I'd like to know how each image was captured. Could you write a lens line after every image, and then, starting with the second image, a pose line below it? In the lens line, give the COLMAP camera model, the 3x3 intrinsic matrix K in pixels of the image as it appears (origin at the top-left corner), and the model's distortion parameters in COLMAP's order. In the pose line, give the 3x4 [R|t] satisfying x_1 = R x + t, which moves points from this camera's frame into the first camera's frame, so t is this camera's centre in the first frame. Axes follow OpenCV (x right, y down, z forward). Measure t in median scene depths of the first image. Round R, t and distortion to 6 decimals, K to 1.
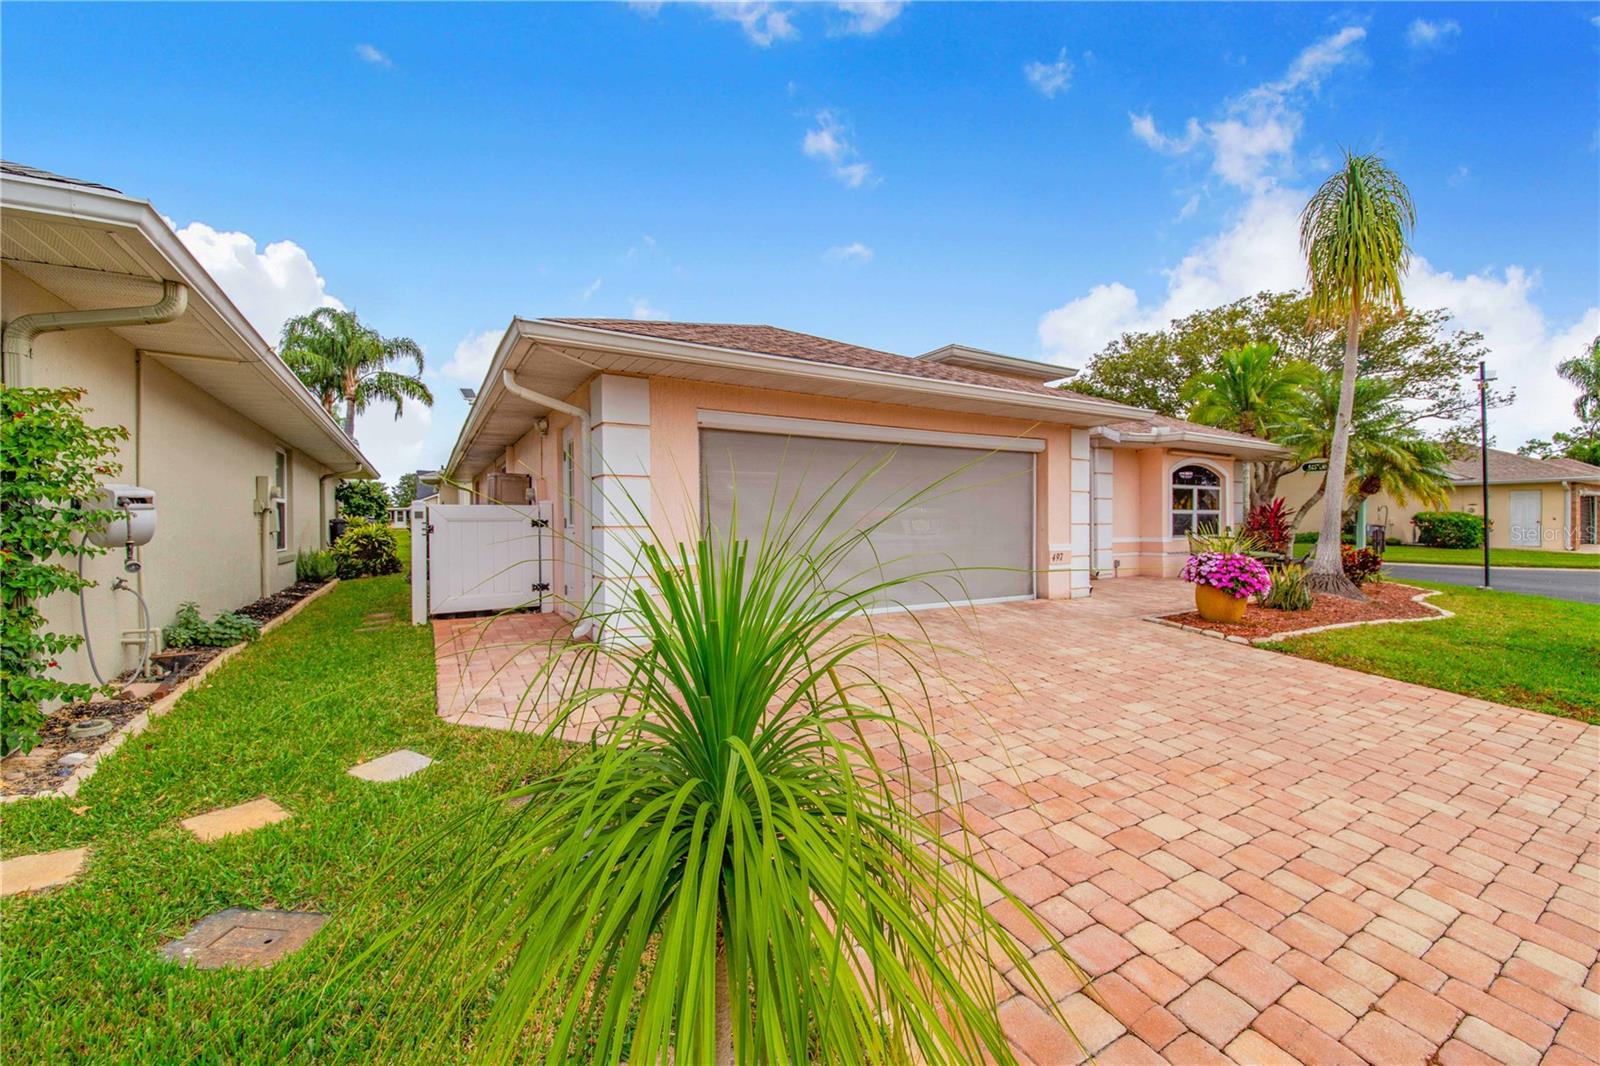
lens RADIAL K [[641.4, 0, 803.8], [0, 641.4, 539.2], [0, 0, 1]] dist [-0.016526, -0.000256]
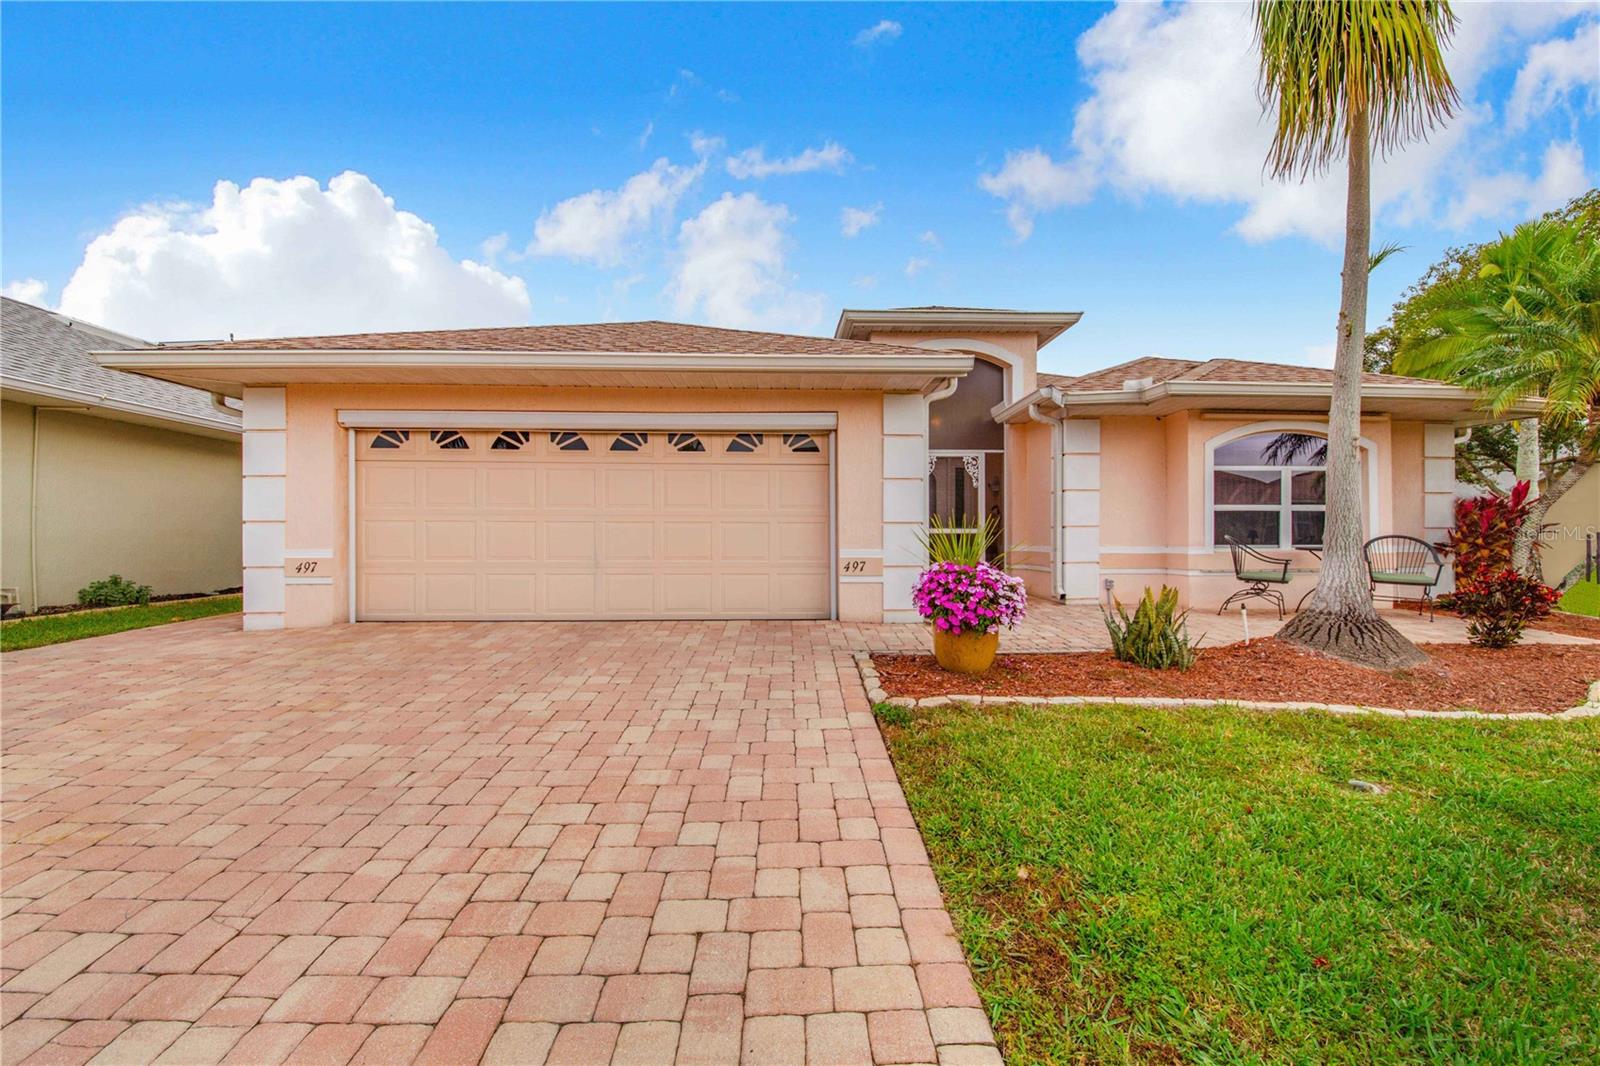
lens RADIAL K [[641.4, 0, 803.8], [0, 641.4, 539.2], [0, 0, 1]] dist [-0.016526, -0.000256]
pose [[0.878473, 0.003384, -0.477780, 0.702049], [-0.016001, 0.999622, -0.022339, 0.014065], [0.477524, 0.027269, 0.878196, 0.309598]]
